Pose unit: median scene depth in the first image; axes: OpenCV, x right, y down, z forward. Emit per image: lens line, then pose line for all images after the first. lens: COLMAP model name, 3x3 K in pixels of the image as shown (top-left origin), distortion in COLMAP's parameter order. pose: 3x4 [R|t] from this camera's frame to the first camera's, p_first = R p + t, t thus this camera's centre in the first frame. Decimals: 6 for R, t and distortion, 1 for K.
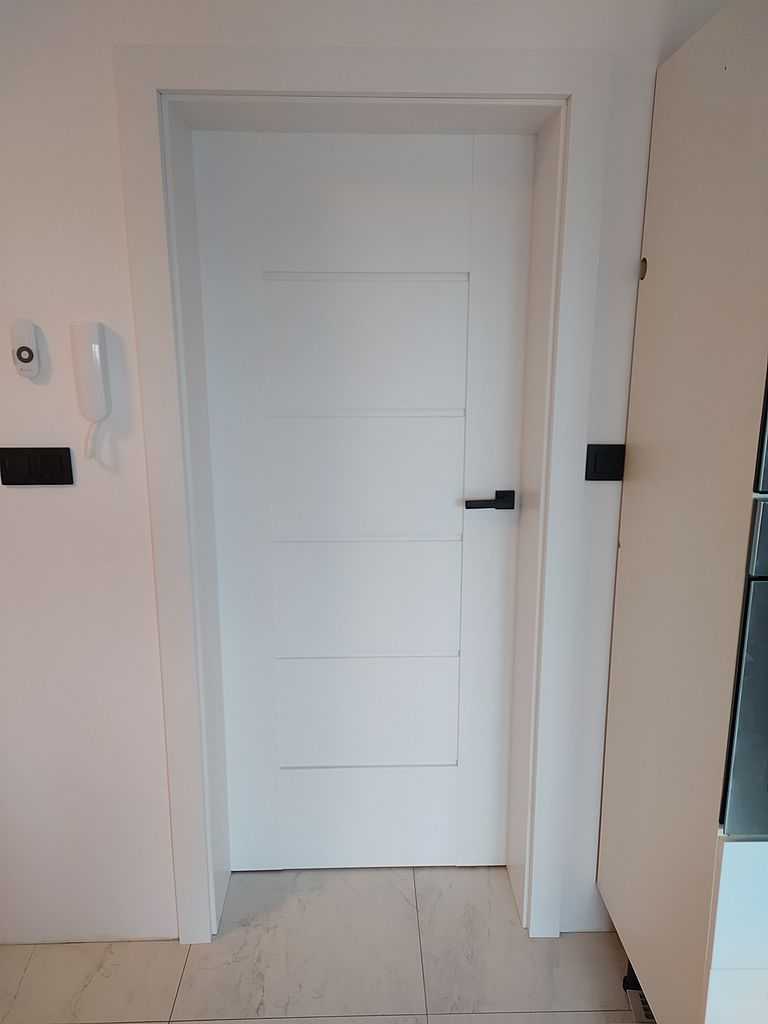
lens RADIAL K [[812.4, 0, 385.3], [0, 812.4, 531.2], [0, 0, 1]] dist [0.050042, 0.000425]
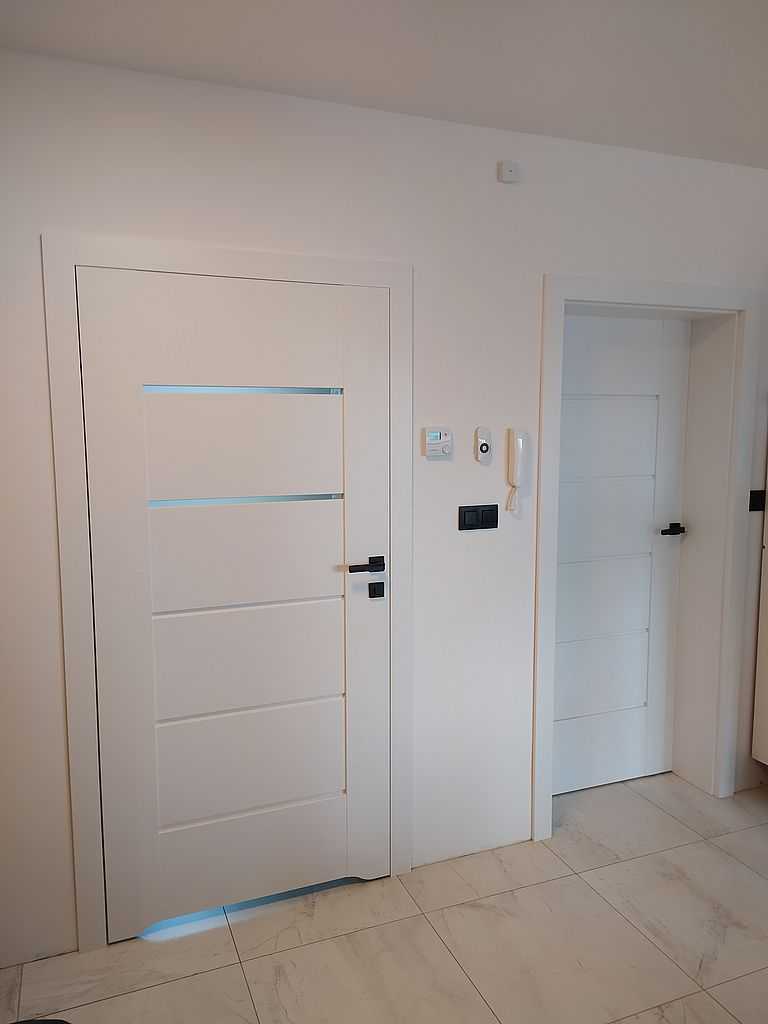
lens RADIAL K [[772.7, 0, 384.0], [0, 772.7, 512.0], [0, 0, 1]] dist [0.005477, 0.001308]
pose [[0.937535, -0.043738, 0.345131, -0.941072], [0.086678, 0.990148, -0.109976, 0.048410], [-0.336921, 0.133022, 0.932089, -0.261376]]
